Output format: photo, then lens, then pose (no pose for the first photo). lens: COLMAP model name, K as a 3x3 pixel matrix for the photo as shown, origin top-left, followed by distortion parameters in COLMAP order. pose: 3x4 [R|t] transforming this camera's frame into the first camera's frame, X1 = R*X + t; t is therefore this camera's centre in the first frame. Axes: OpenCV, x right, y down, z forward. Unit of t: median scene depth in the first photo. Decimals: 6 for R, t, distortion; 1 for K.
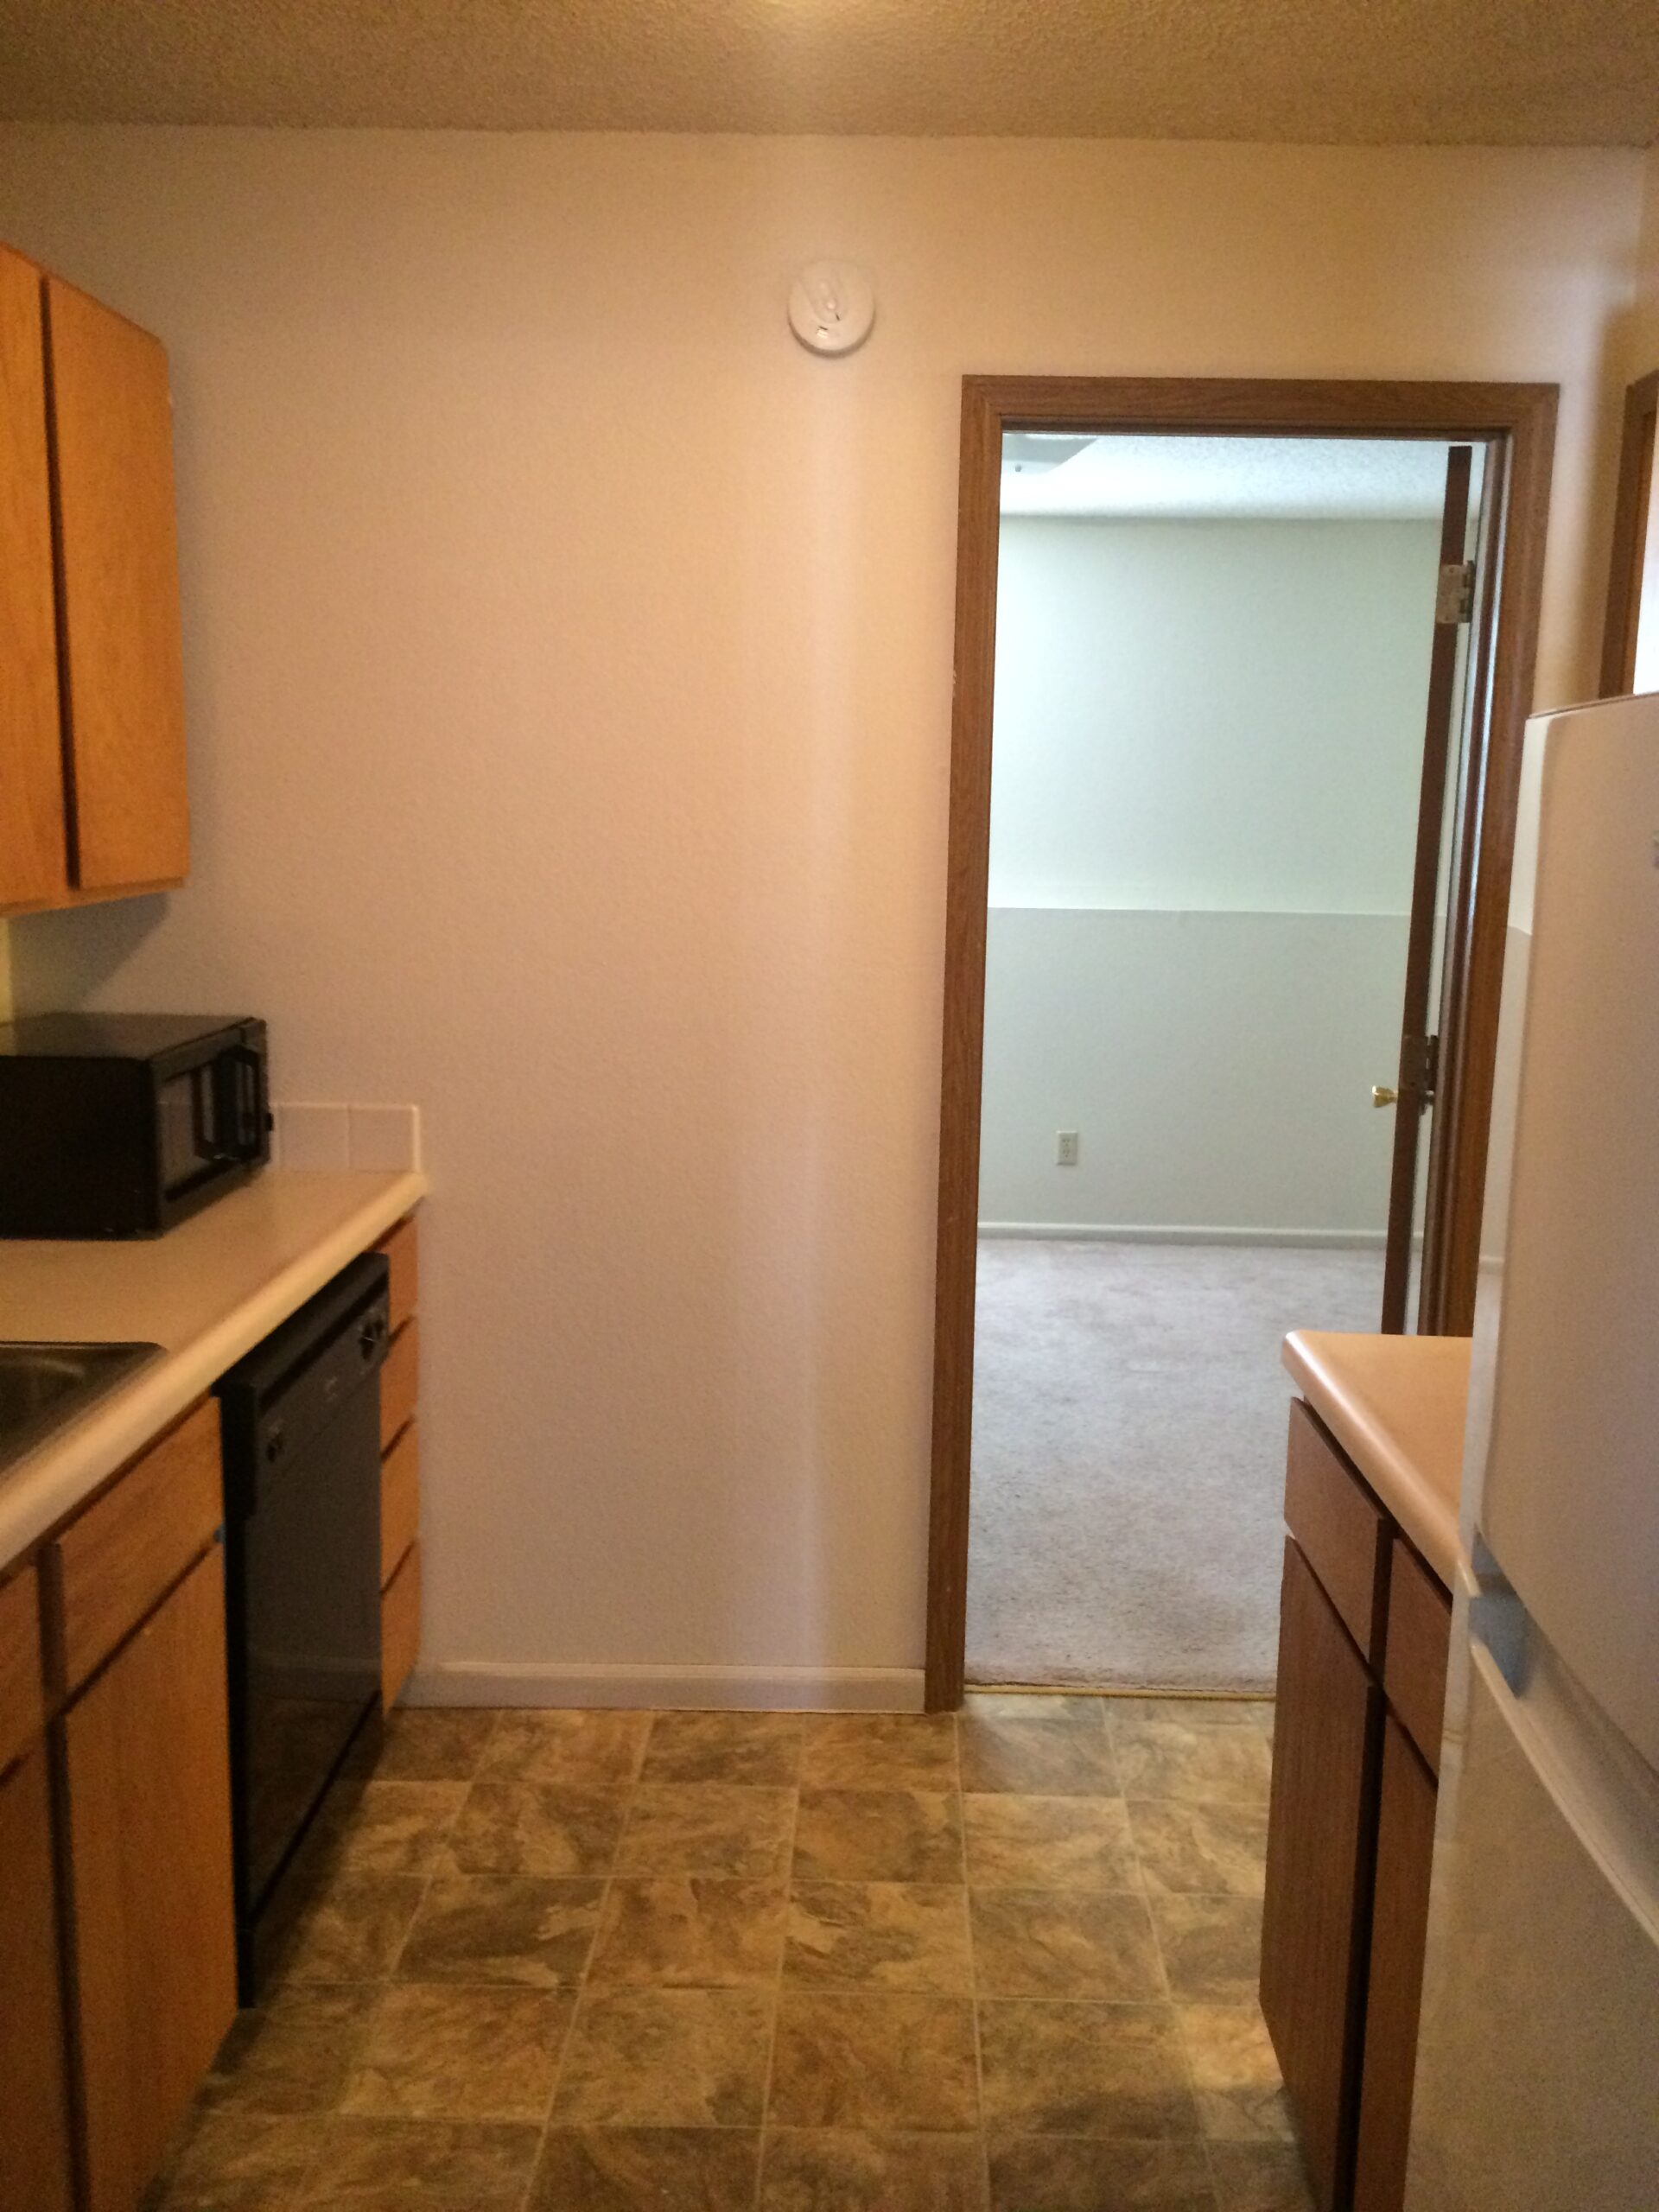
lens RADIAL K [[1886.0, 0, 827.5], [0, 1886.0, 1121.5], [0, 0, 1]] dist [0.063106, -0.089137]
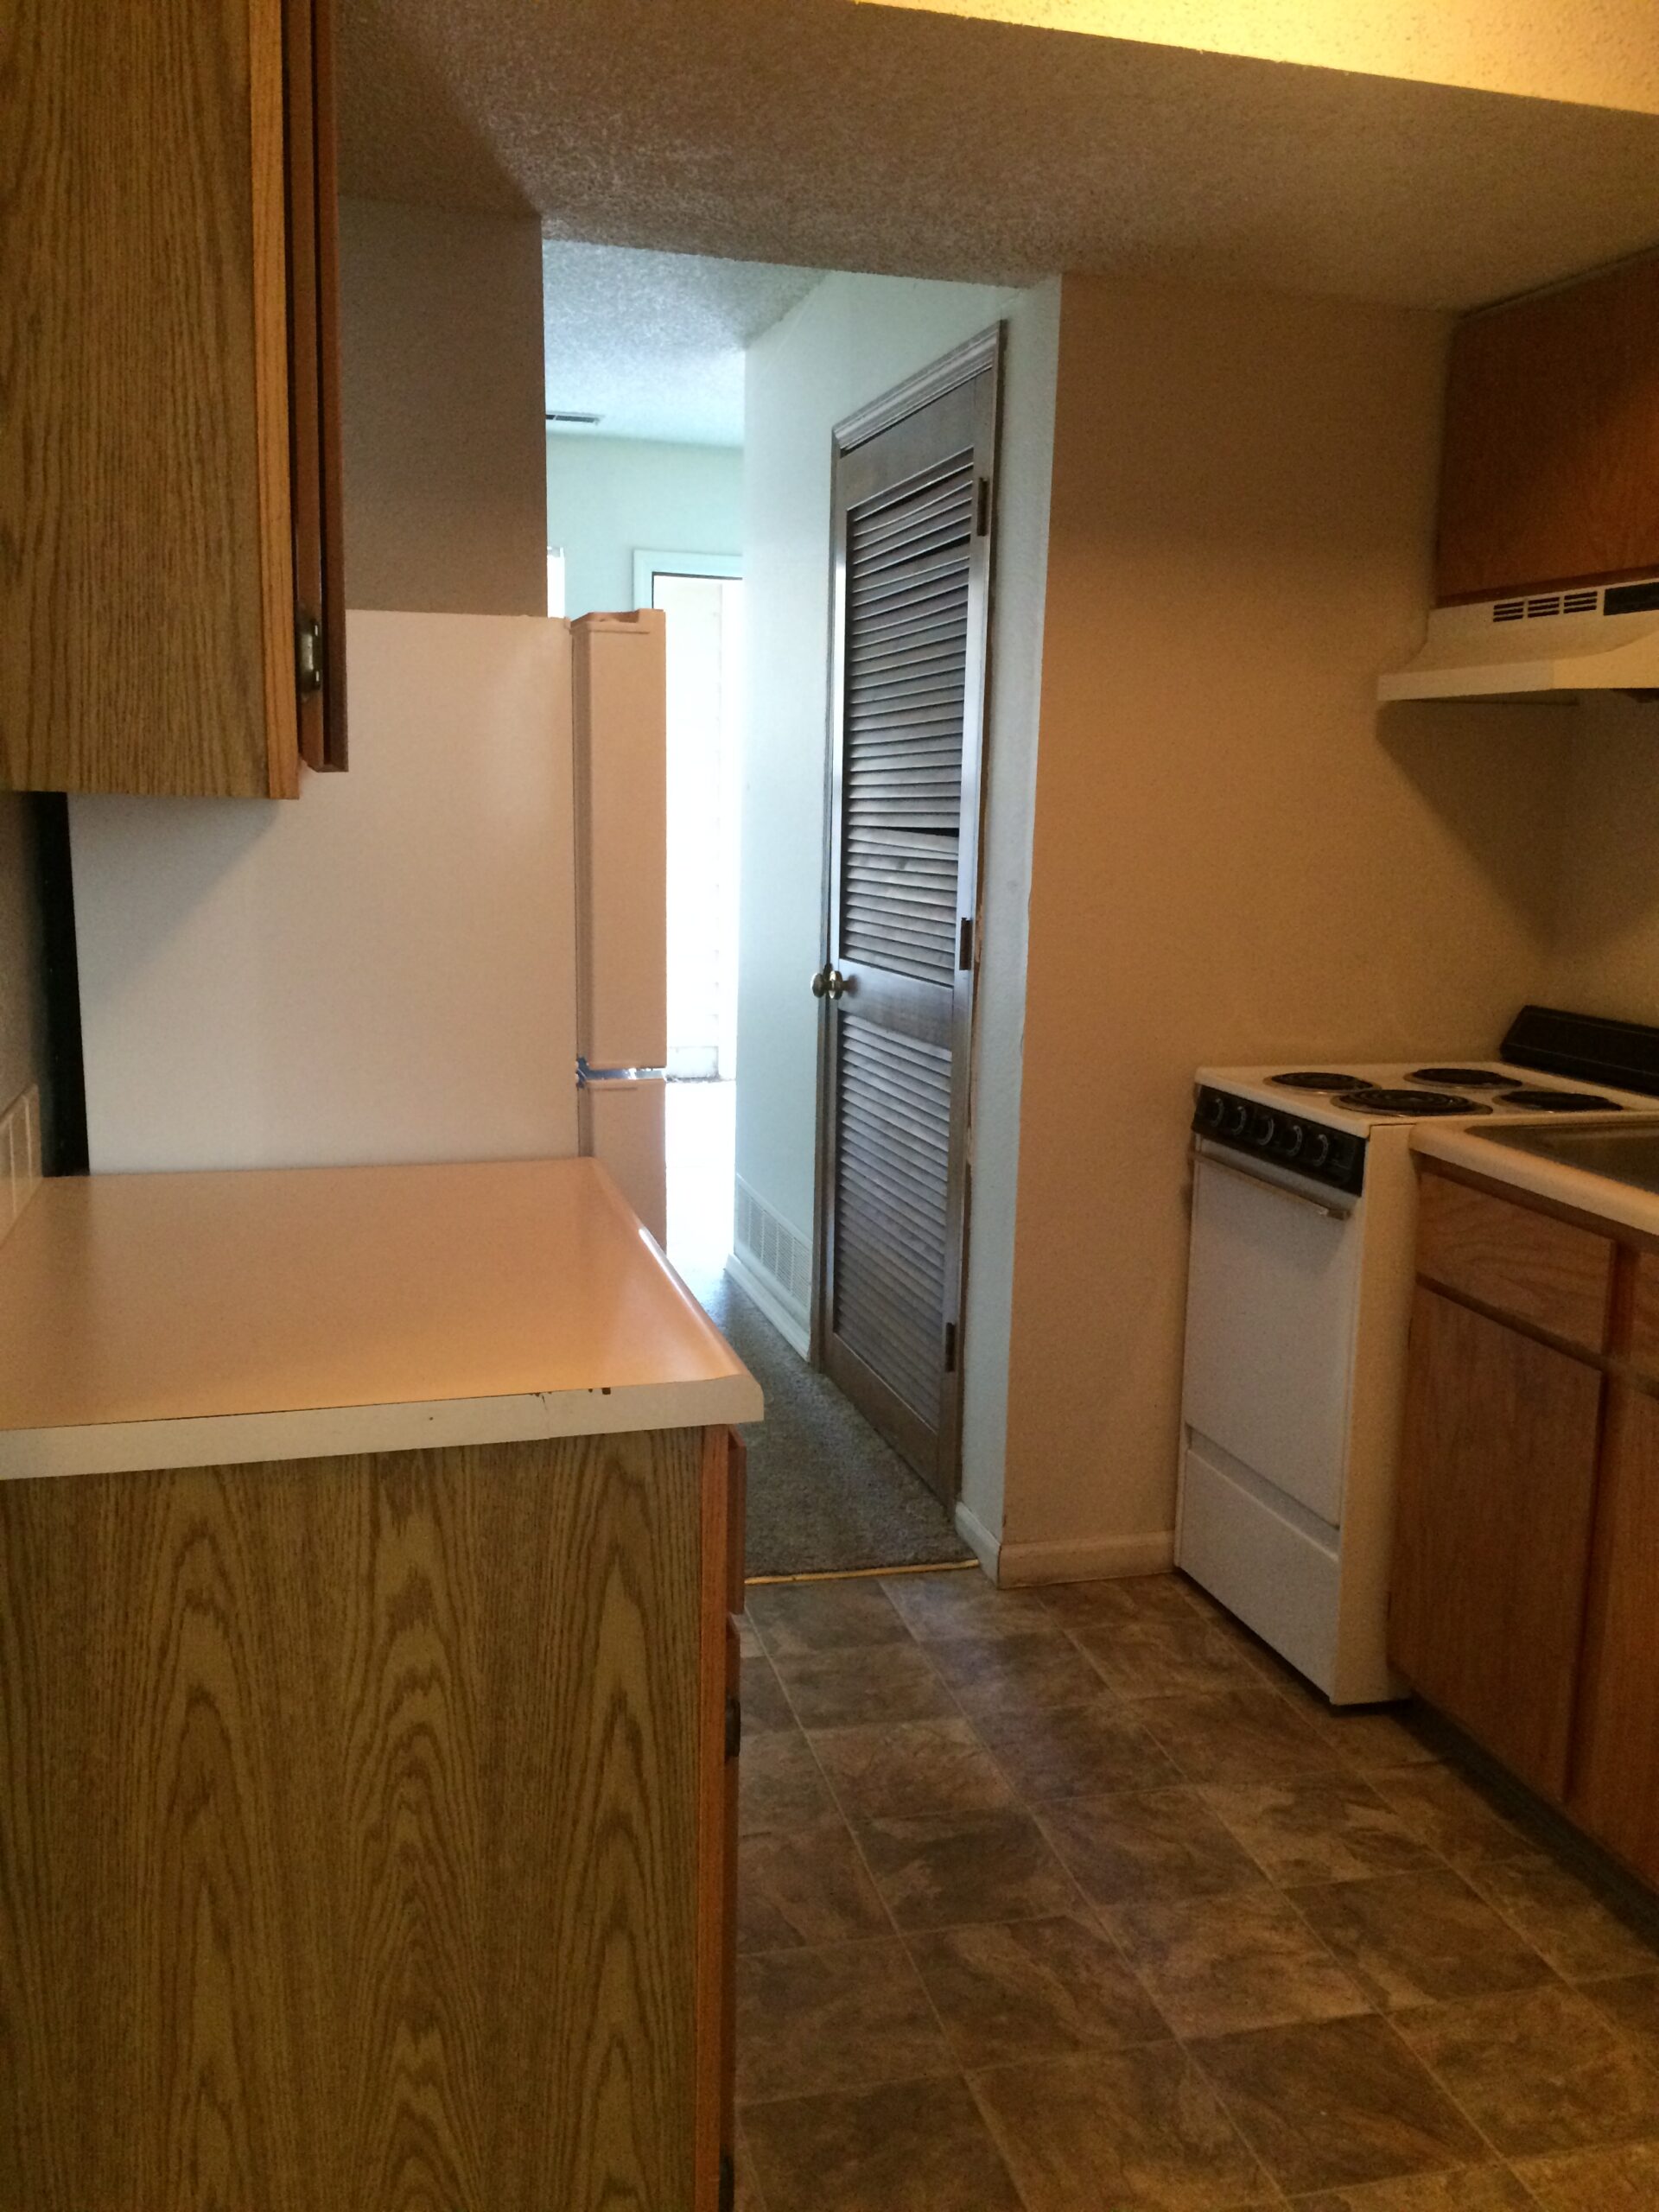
lens RADIAL K [[1886.0, 0, 829.8], [0, 1886.0, 1104.1], [0, 0, 1]] dist [0.063106, -0.089137]
pose [[-0.958693, 0.004223, -0.284413, 0.500165], [-0.092011, 0.941528, 0.324127, -0.209924], [0.269152, 0.336908, -0.902248, 1.531927]]
